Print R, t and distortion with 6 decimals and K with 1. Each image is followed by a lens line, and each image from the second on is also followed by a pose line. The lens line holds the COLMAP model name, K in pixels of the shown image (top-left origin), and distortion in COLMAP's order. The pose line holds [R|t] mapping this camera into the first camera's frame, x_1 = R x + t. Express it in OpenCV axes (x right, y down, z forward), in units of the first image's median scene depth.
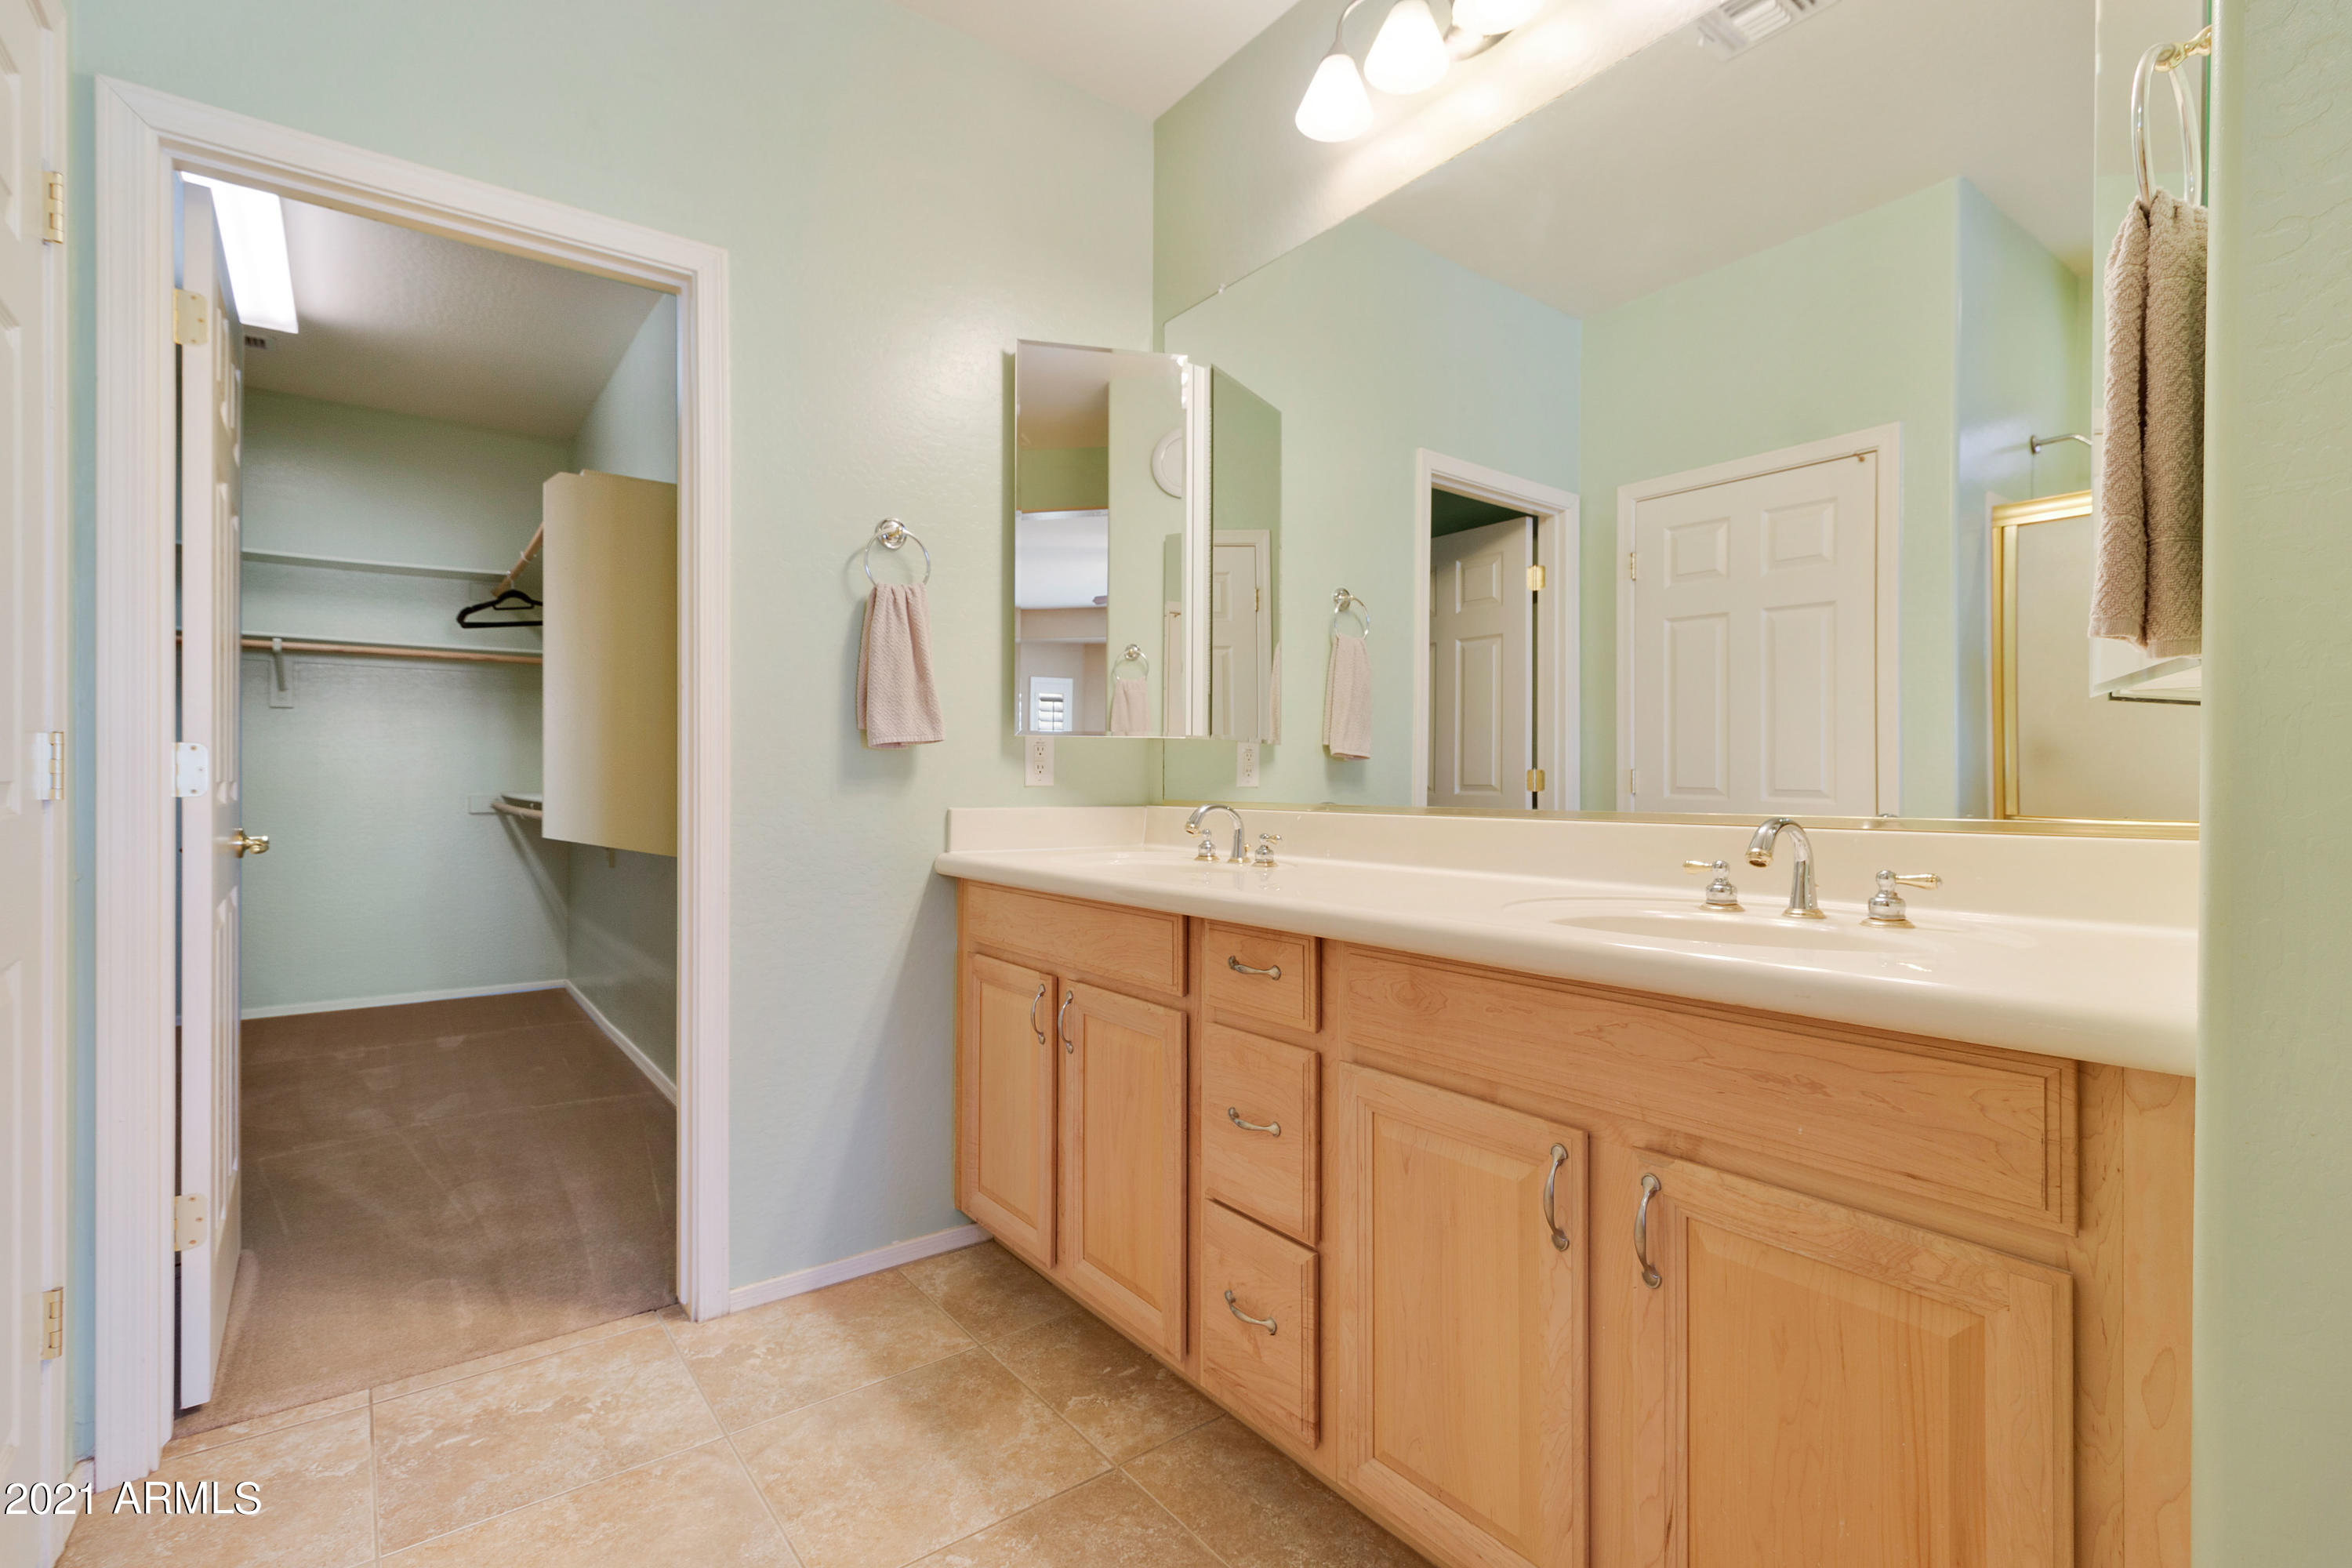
lens RADIAL K [[1084.7, 0, 1192.9], [0, 1084.7, 776.4], [0, 0, 1]] dist [0.002440, -0.000900]
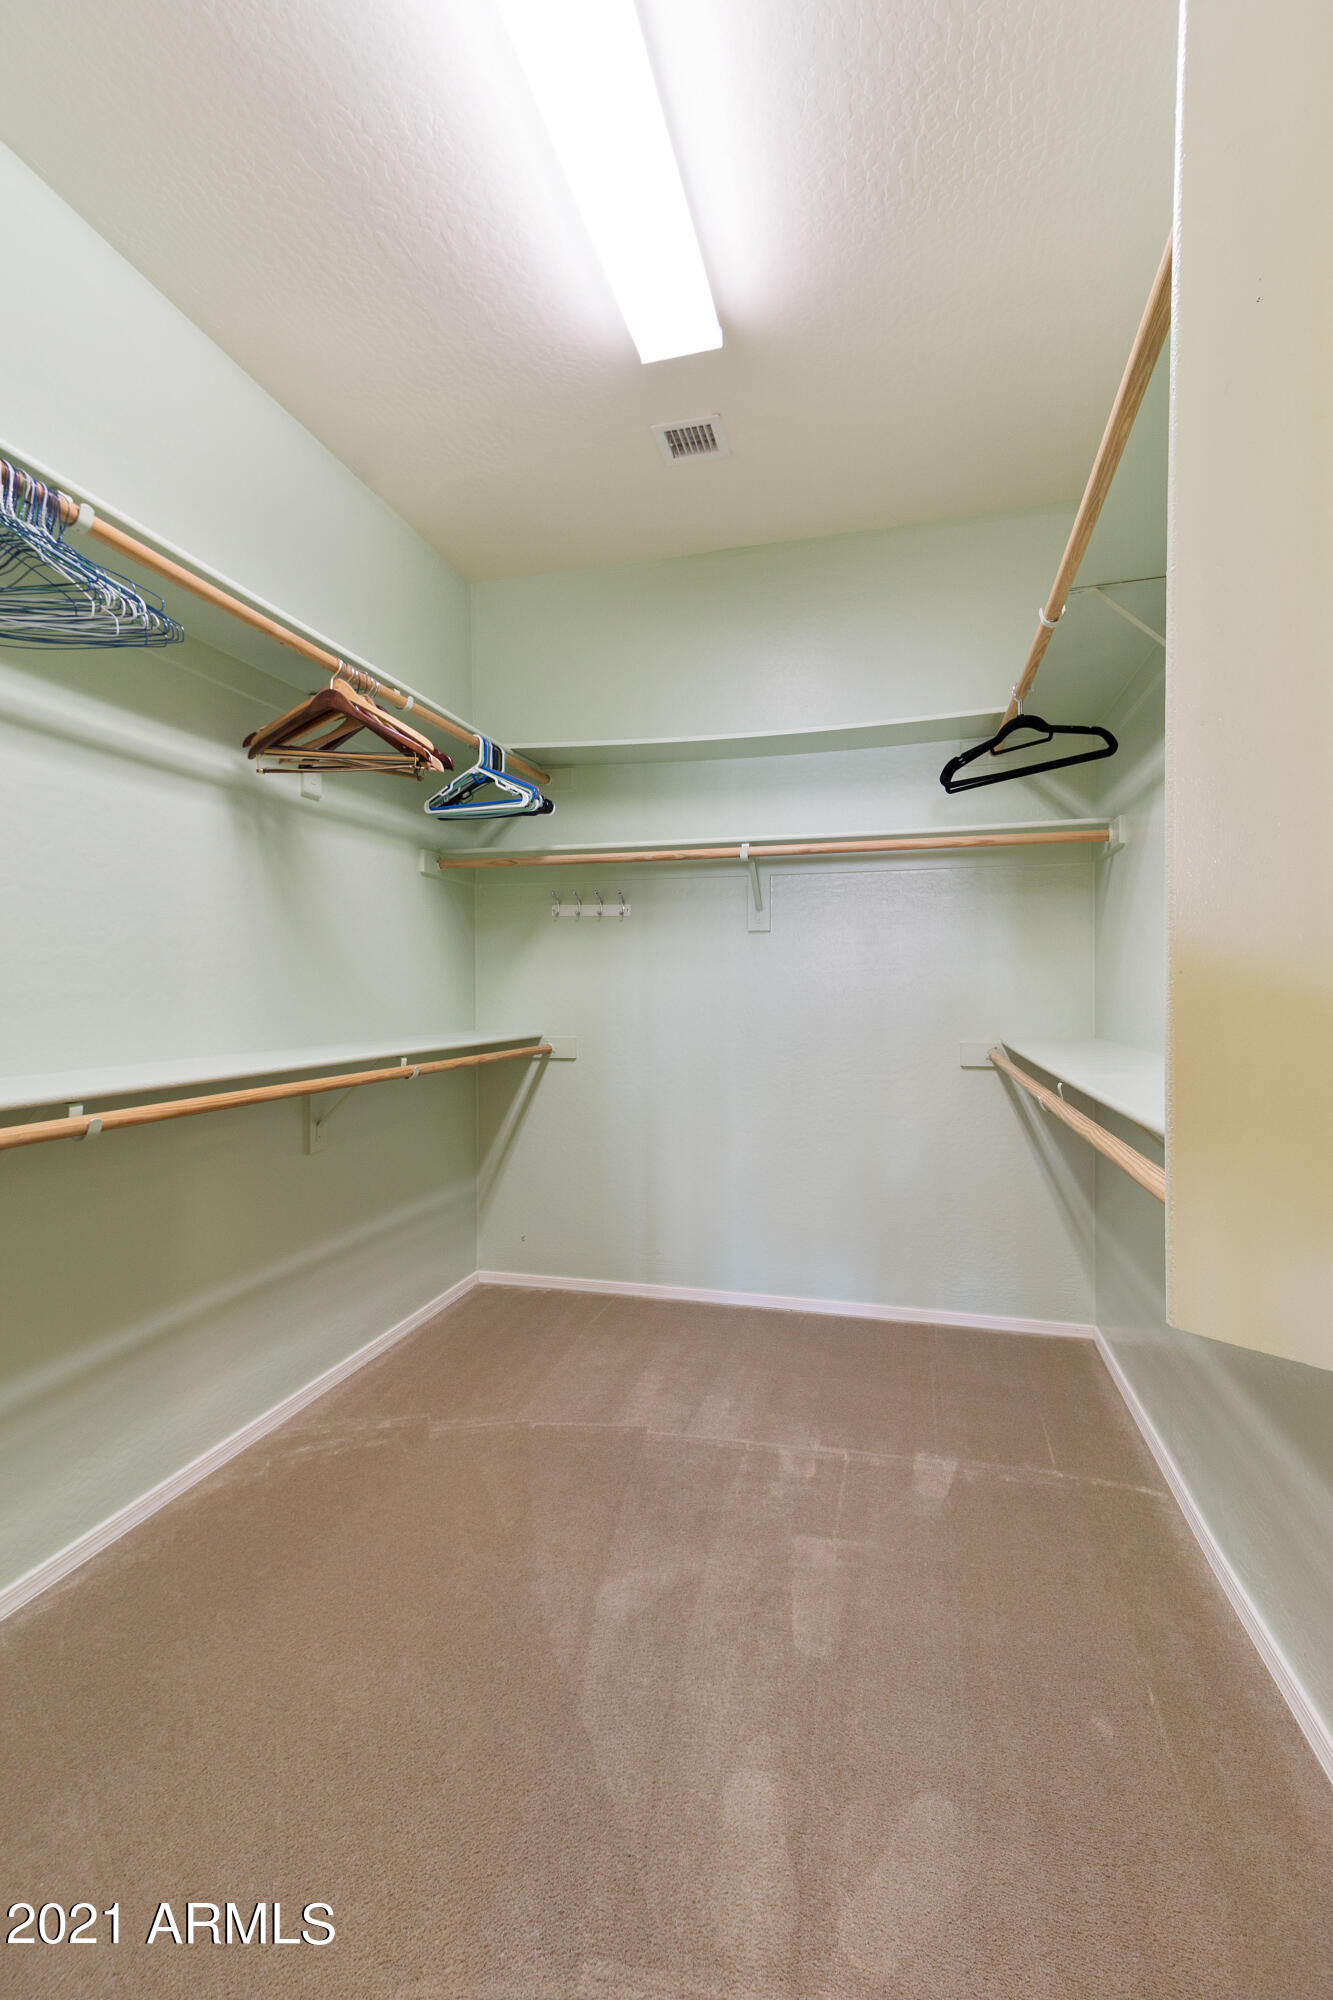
lens RADIAL K [[922.3, 0, 654.5], [0, 922.3, 994.0], [0, 0, 1]] dist [0.002440, -0.000900]
pose [[0.609588, -0.003097, -0.792713, -0.737392], [0.009163, 0.999953, 0.003139, -0.042915], [0.792666, -0.009177, 0.609587, 1.123921]]
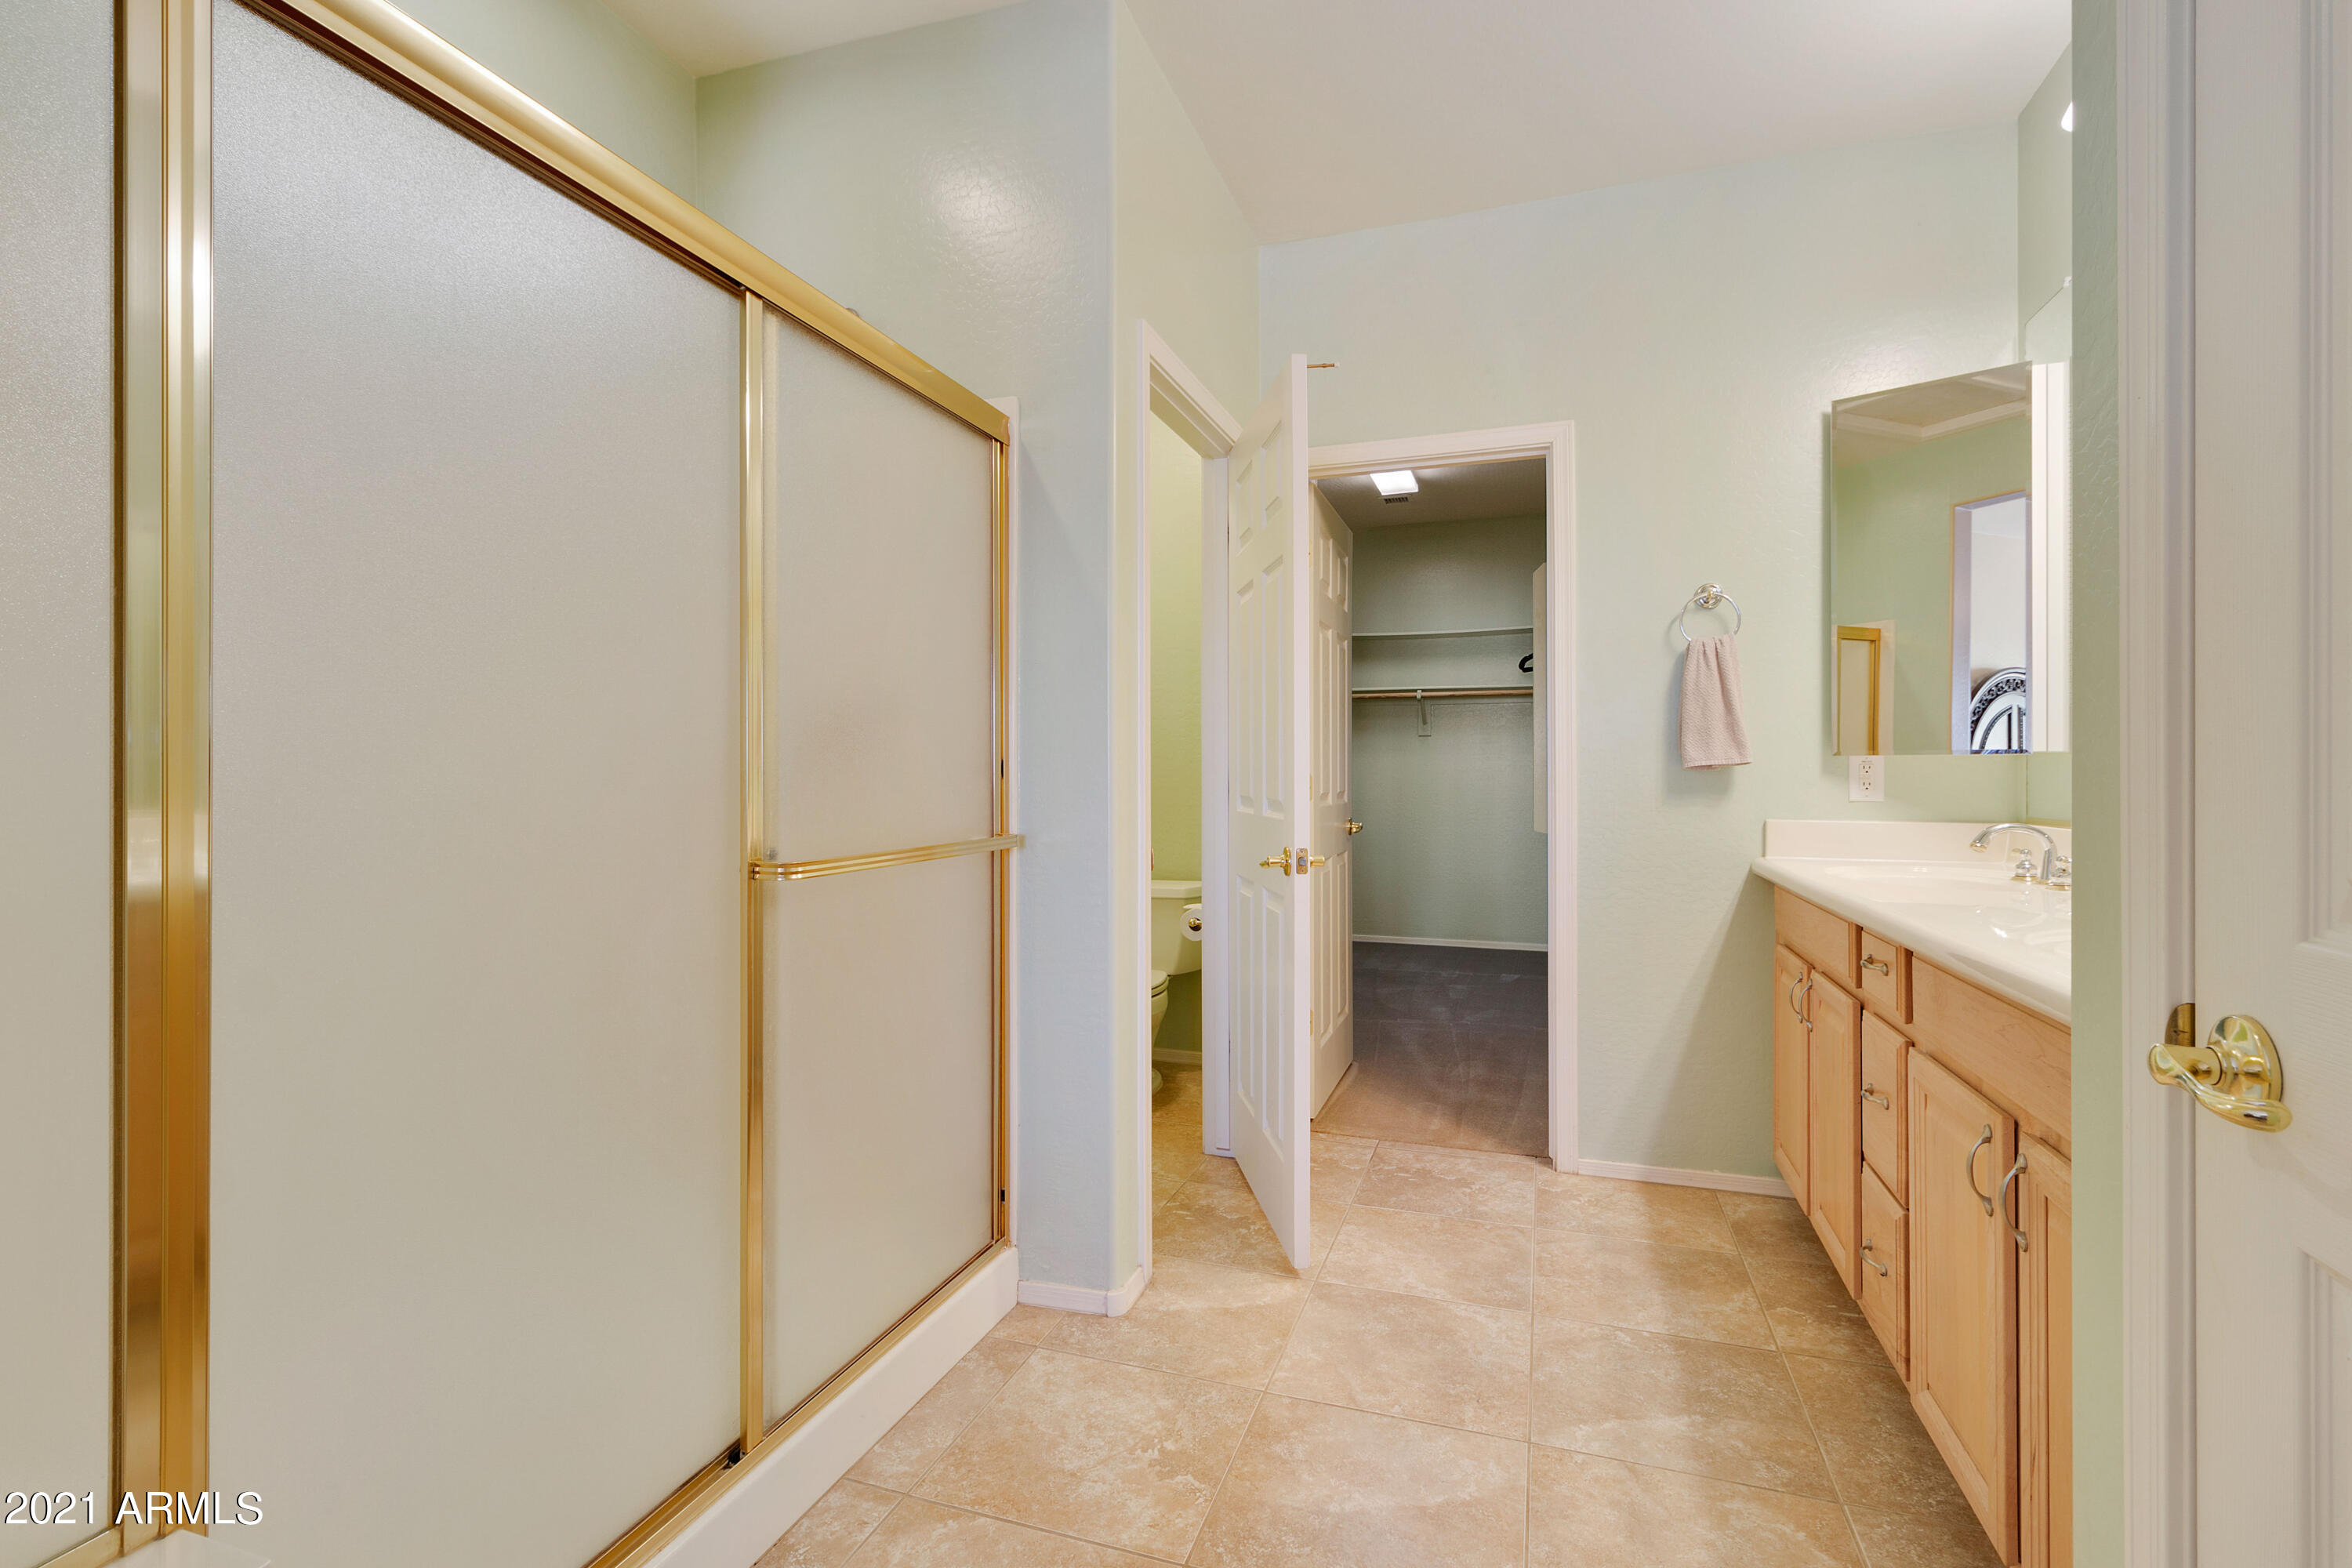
lens RADIAL K [[1084.7, 0, 1167.9], [0, 1084.7, 778.6], [0, 0, 1]] dist [0.002440, -0.000900]
pose [[0.543936, 0.000284, -0.839127, 0.451925], [0.003005, 0.999993, 0.002287, -0.021759], [0.839121, -0.003766, 0.543931, -0.203675]]
